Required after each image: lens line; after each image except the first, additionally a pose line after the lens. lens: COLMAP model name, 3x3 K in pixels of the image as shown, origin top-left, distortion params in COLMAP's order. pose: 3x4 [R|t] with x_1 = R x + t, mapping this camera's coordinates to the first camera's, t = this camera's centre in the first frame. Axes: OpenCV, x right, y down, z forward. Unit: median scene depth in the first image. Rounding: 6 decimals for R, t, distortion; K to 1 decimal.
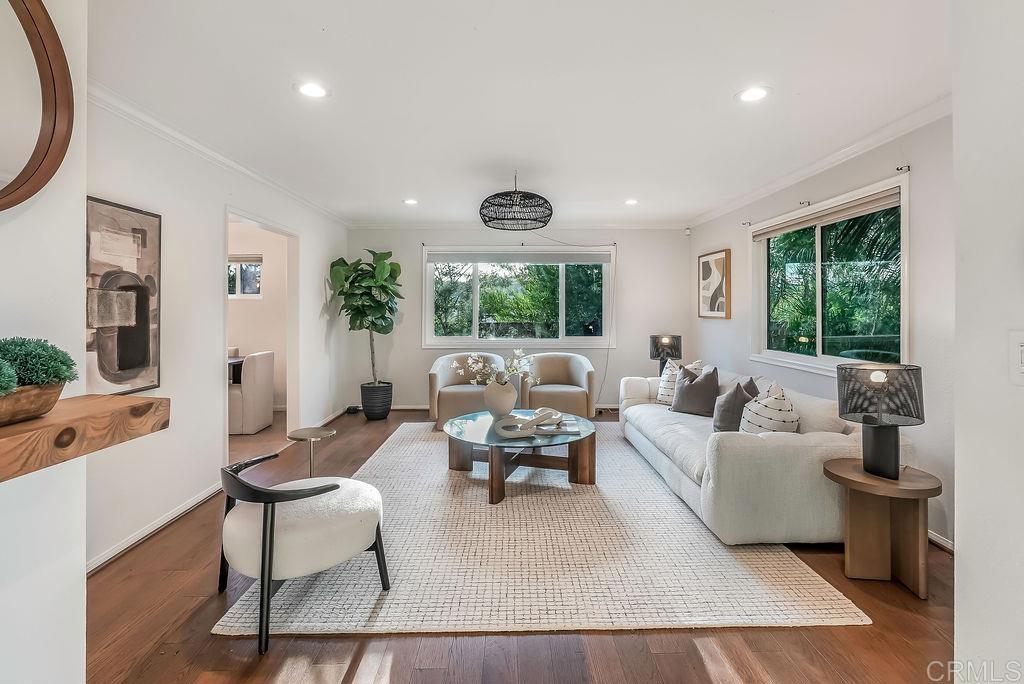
lens RADIAL K [[472.0, 0, 524.8], [0, 472.0, 308.9], [0, 0, 1]] dist [-0.012220, 0.004888]
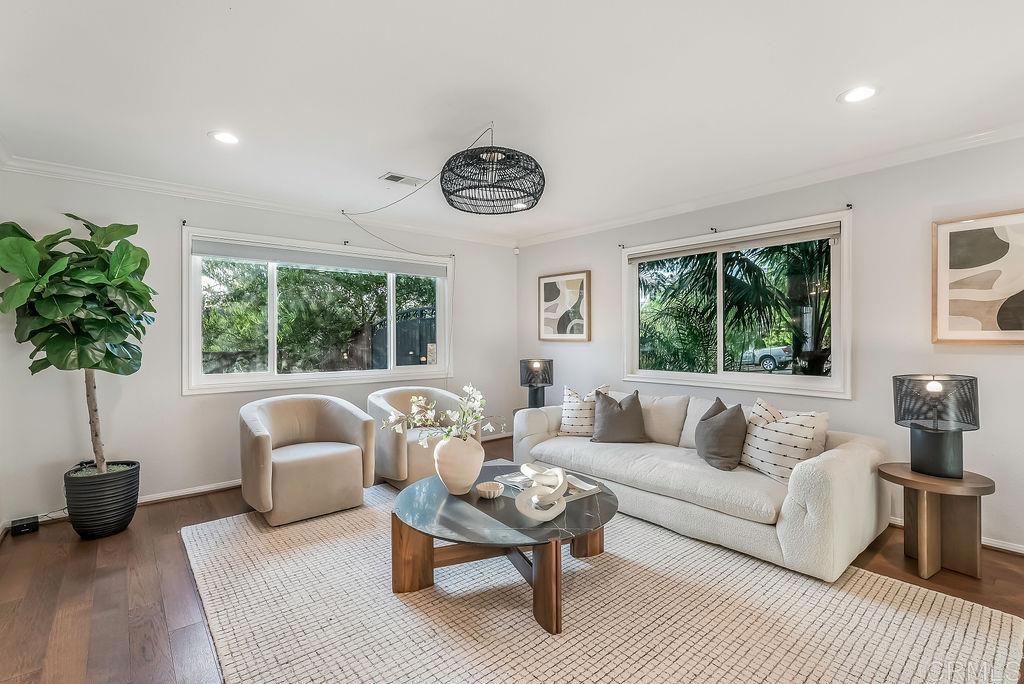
lens RADIAL K [[472.0, 0, 563.4], [0, 472.0, 334.8], [0, 0, 1]] dist [-0.012220, 0.004888]
pose [[0.786195, -0.001694, 0.617977, -0.578697], [0.002510, 0.999997, -0.000452, 0.021979], [-0.617974, 0.001907, 0.786196, 0.647007]]
